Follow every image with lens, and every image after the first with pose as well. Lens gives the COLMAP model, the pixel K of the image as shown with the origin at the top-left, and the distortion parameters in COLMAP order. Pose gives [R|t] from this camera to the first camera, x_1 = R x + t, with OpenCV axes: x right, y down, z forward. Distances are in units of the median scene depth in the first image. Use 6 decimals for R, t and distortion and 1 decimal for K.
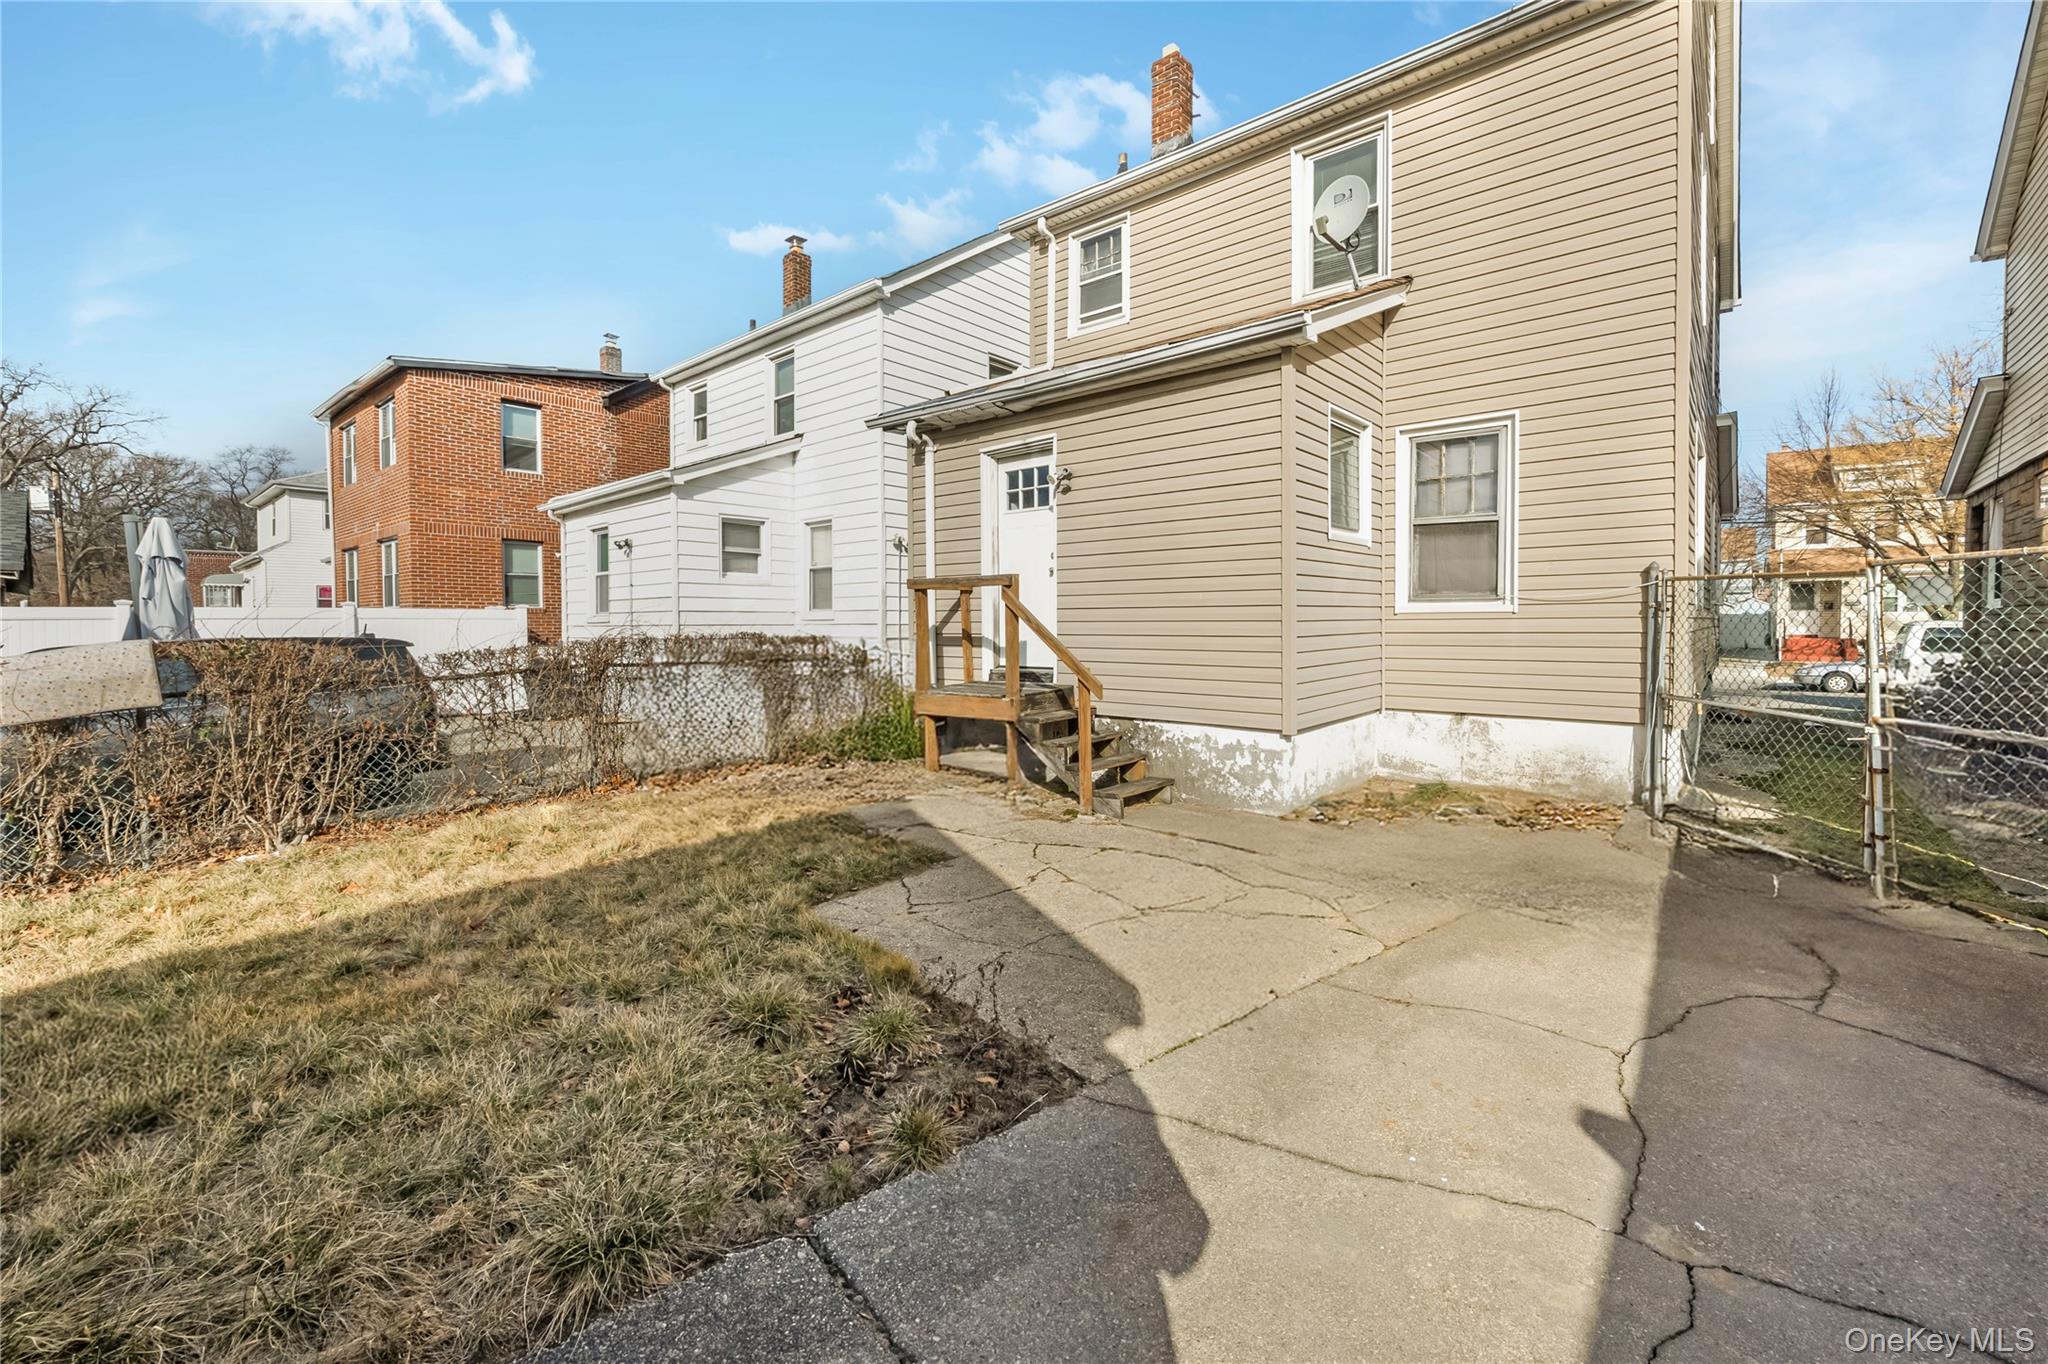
lens RADIAL K [[820.5, 0, 1021.9], [0, 820.5, 637.8], [0, 0, 1]] dist [-0.000217, -0.000023]
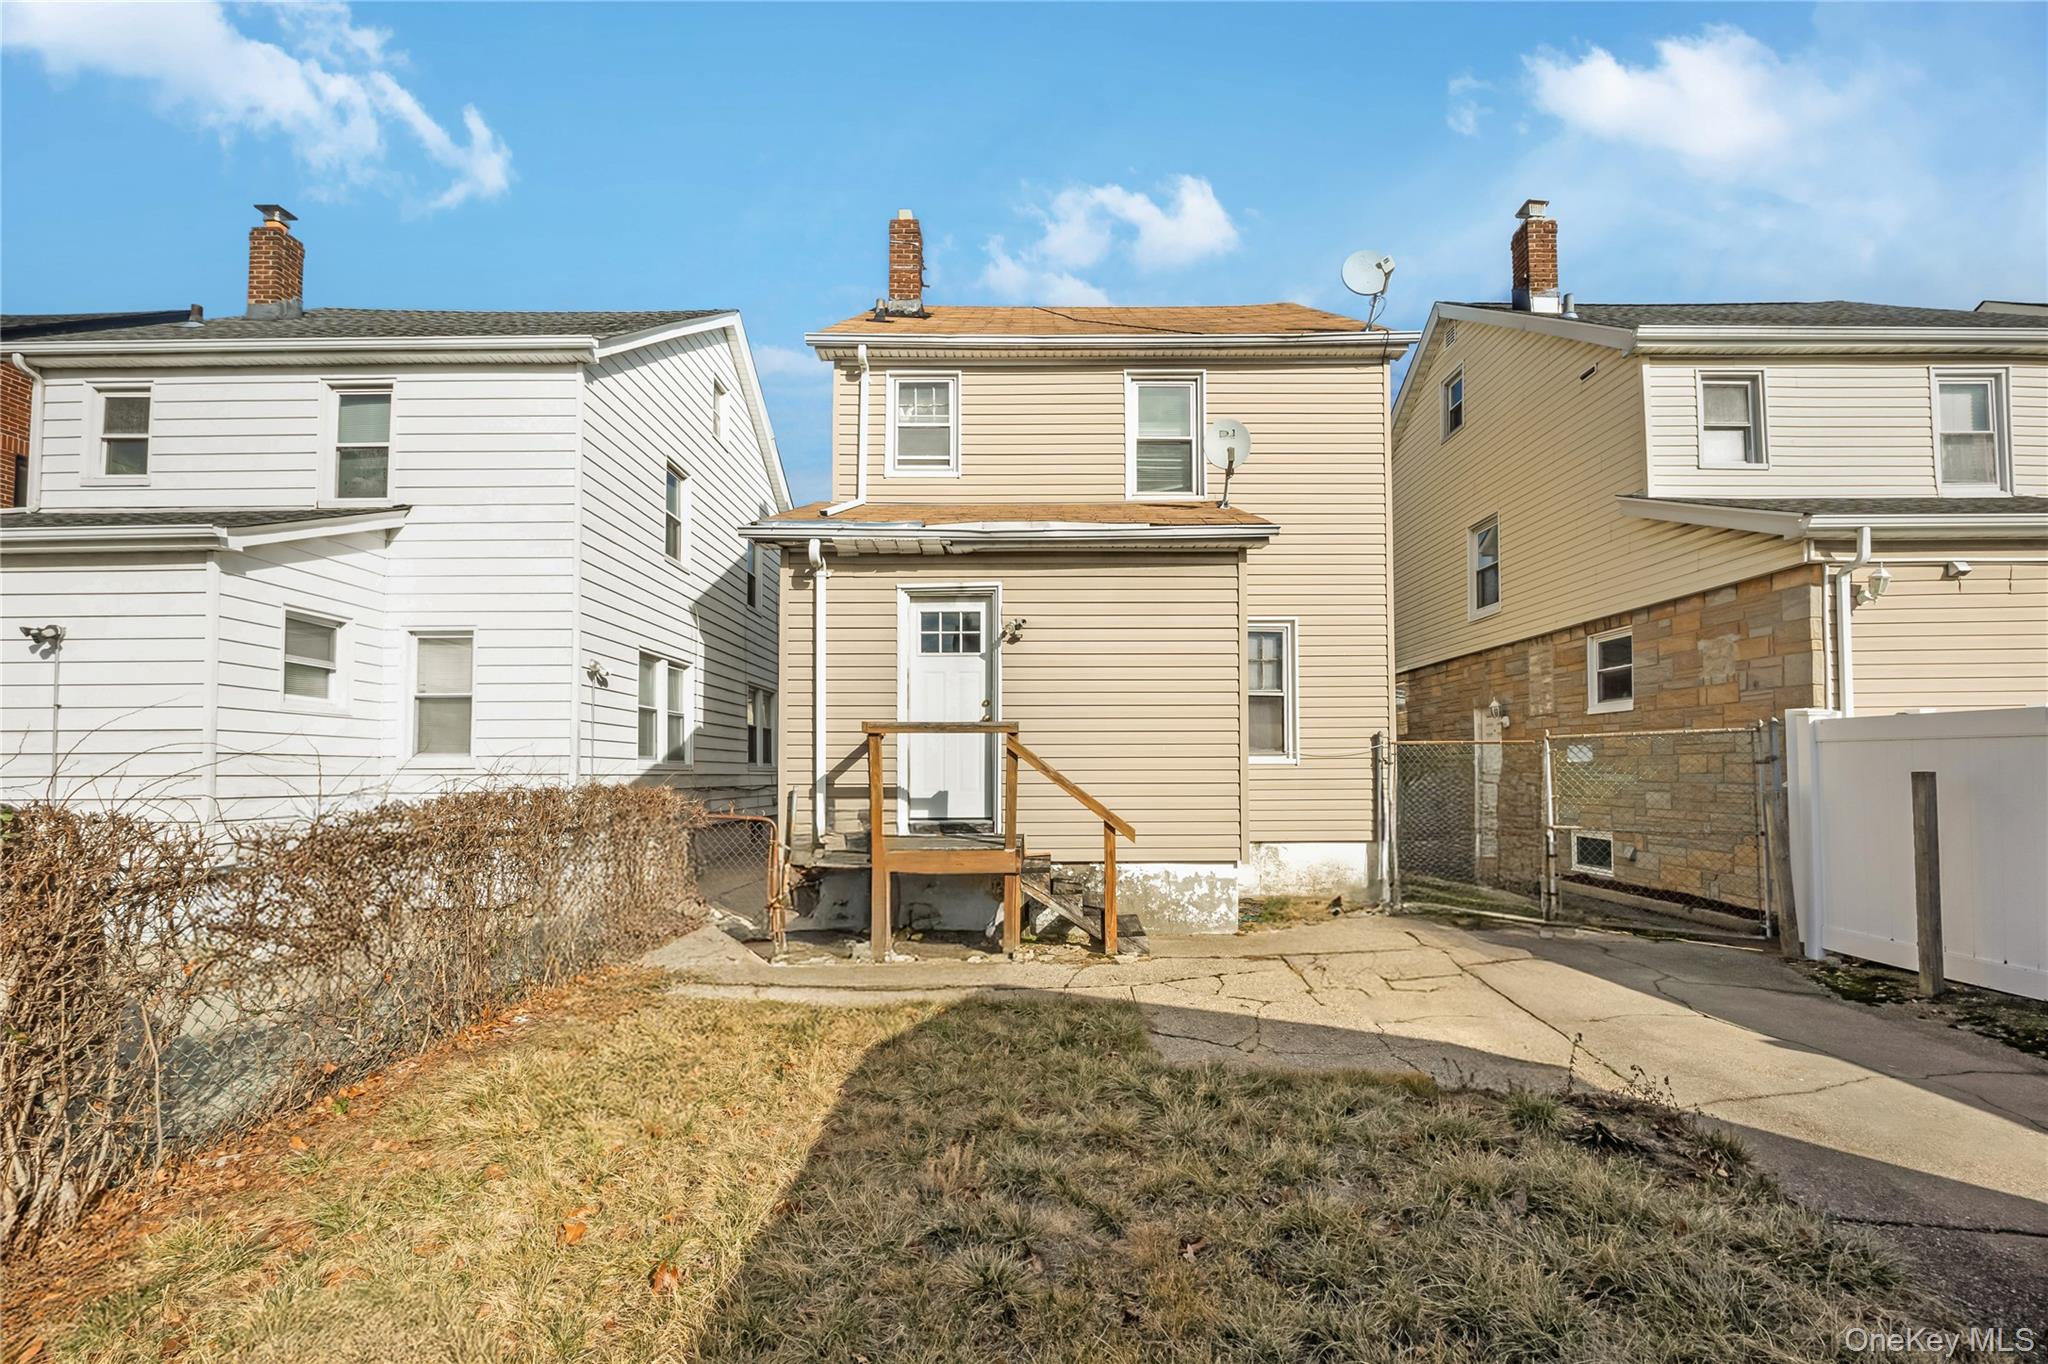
lens RADIAL K [[840.9, 0, 1027.5], [0, 840.9, 748.1], [0, 0, 1]] dist [-0.000056, 0.000019]
pose [[0.764978, 0.020290, 0.643737, -0.545582], [0.012087, 0.998875, -0.045848, 0.000163], [-0.643943, 0.042854, 0.763872, 0.189455]]
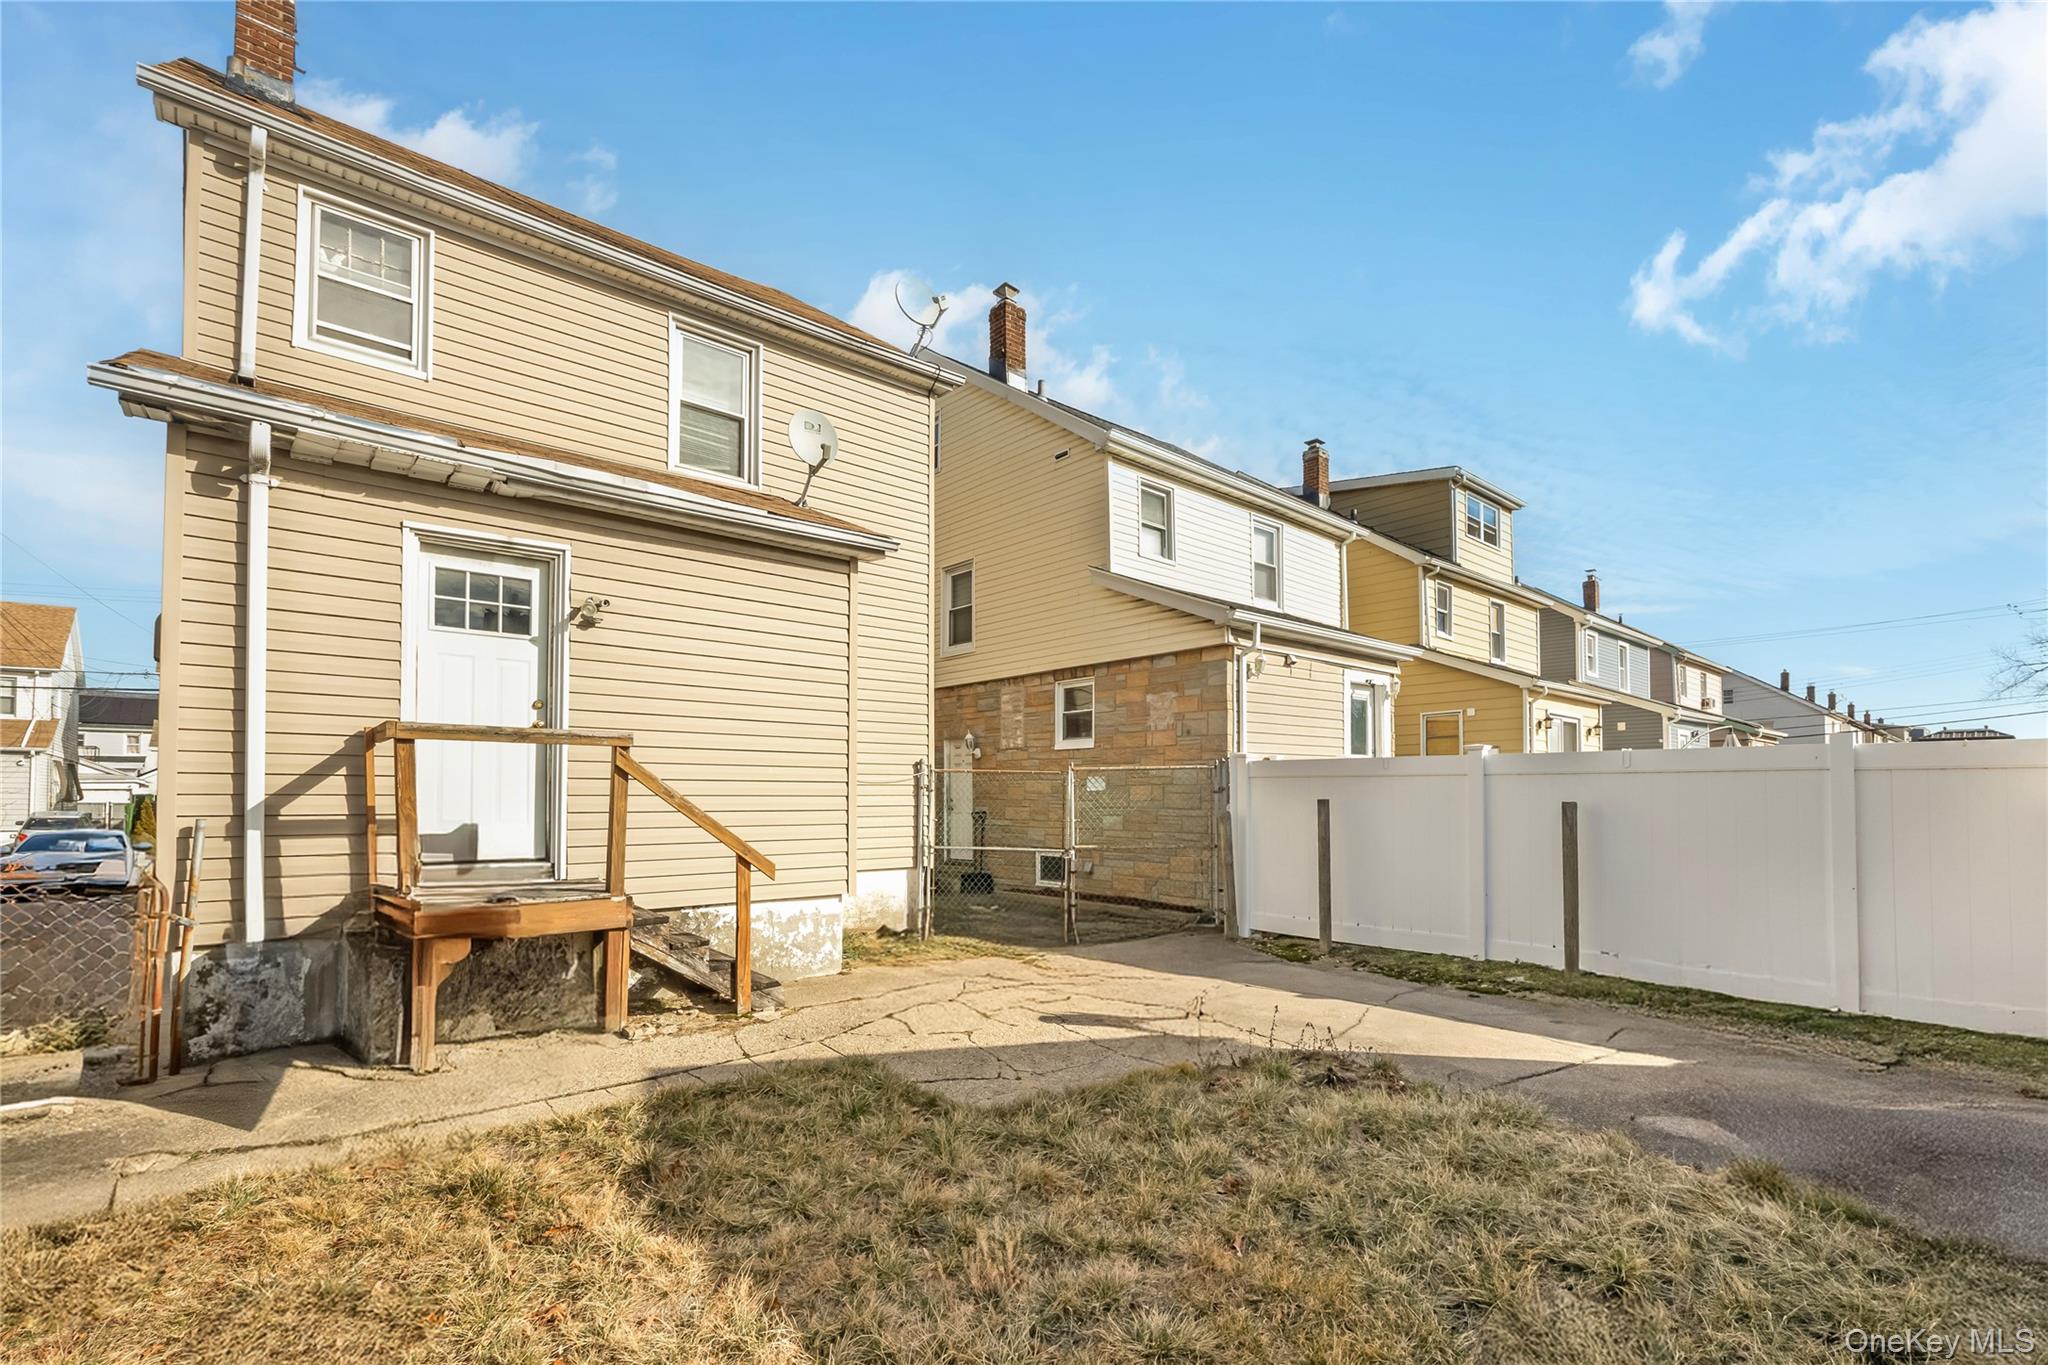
lens RADIAL K [[913.2, 0, 1034.6], [0, 913.2, 780.4], [0, 0, 1]] dist [-0.000767, 0.000317]
pose [[0.146951, 0.024141, 0.988849, -0.667622], [0.018786, 0.999454, -0.027192, -0.002555], [-0.988965, 0.022572, 0.146417, 0.424355]]
